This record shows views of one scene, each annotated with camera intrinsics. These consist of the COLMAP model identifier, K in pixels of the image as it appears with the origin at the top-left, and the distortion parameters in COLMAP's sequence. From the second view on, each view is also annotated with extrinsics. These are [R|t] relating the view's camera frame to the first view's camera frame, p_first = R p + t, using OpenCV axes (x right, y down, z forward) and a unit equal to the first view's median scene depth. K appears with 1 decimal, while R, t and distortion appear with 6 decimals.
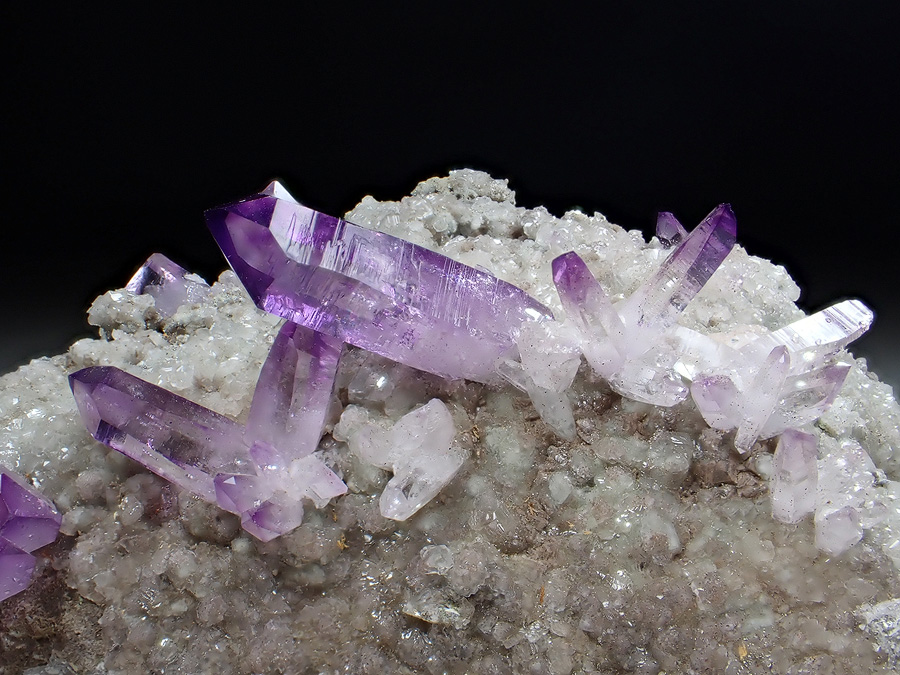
lens RADIAL K [[1026.1, 0, 450.0], [0, 1026.1, 337.5], [0, 0, 1]] dist [-0.020437, -0.007006]
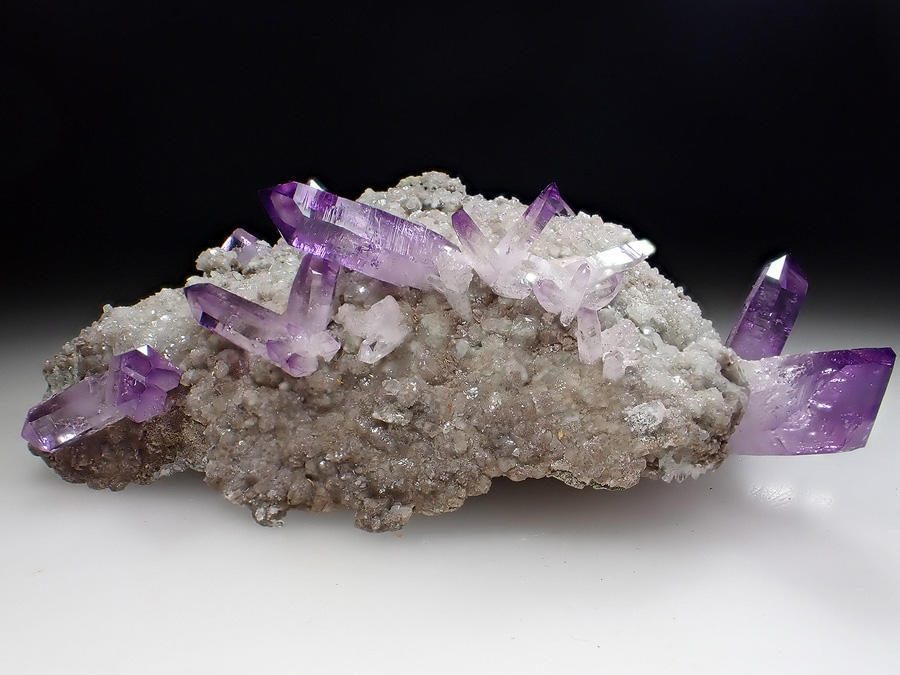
lens RADIAL K [[800.0, 0, 450.0], [0, 800.0, 337.5], [0, 0, 1]] dist [-0.003567, -0.004660]
pose [[0.999212, -0.006466, -0.039160, 0.136150], [0.007413, 0.999682, 0.024087, 0.093971], [0.038992, -0.024358, 0.998943, -0.355033]]
